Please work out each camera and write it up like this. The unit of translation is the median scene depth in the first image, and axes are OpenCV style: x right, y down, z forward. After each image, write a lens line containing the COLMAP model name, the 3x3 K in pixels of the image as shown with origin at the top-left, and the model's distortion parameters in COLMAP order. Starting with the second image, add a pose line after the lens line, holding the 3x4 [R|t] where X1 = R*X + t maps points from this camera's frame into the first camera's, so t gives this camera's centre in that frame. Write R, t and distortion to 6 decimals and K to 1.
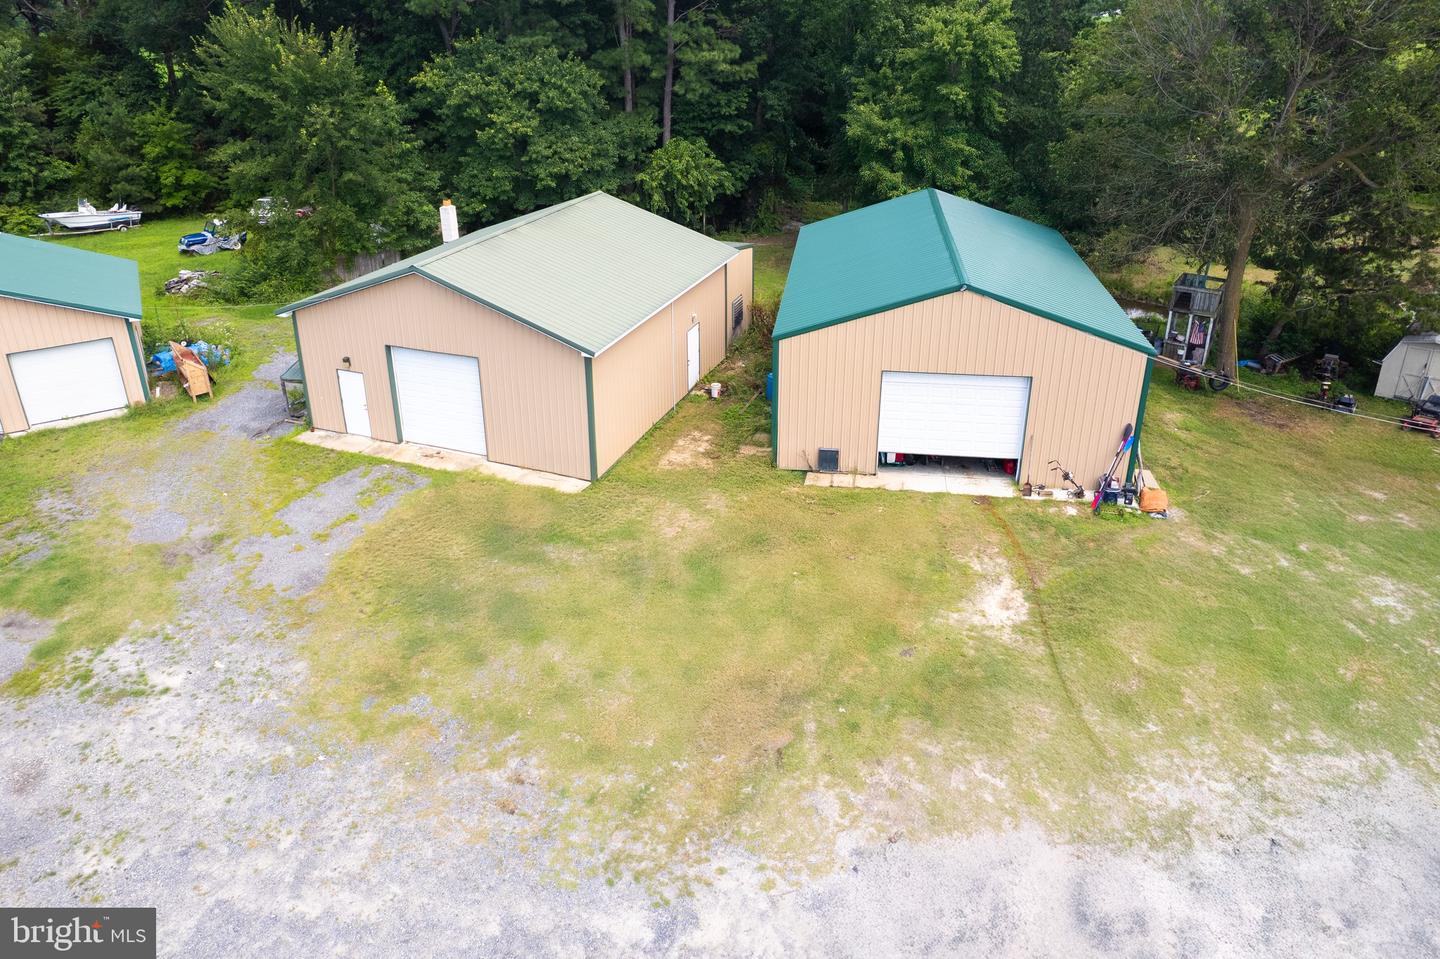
lens RADIAL K [[925.8, 0, 663.2], [0, 925.8, 476.3], [0, 0, 1]] dist [-0.054629, 0.000422]
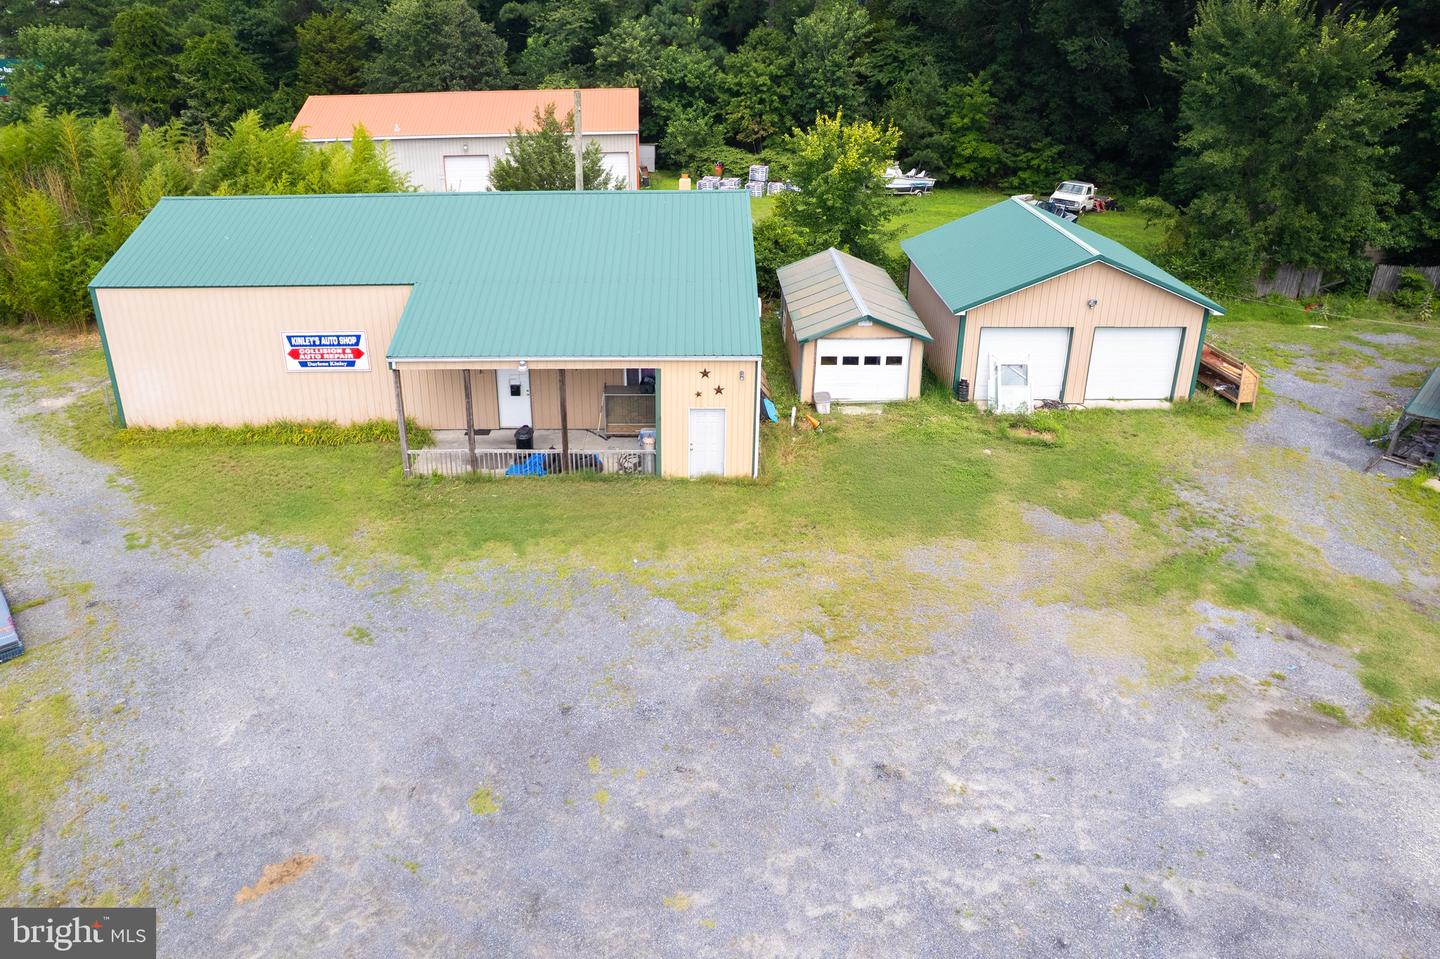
lens RADIAL K [[925.8, 0, 663.2], [0, 925.8, 476.3], [0, 0, 1]] dist [-0.054629, 0.000422]
pose [[0.824533, 0.249139, -0.508011, -0.523574], [-0.237562, 0.967304, 0.088808, 0.045191], [0.513526, 0.047459, 0.856760, -0.111766]]
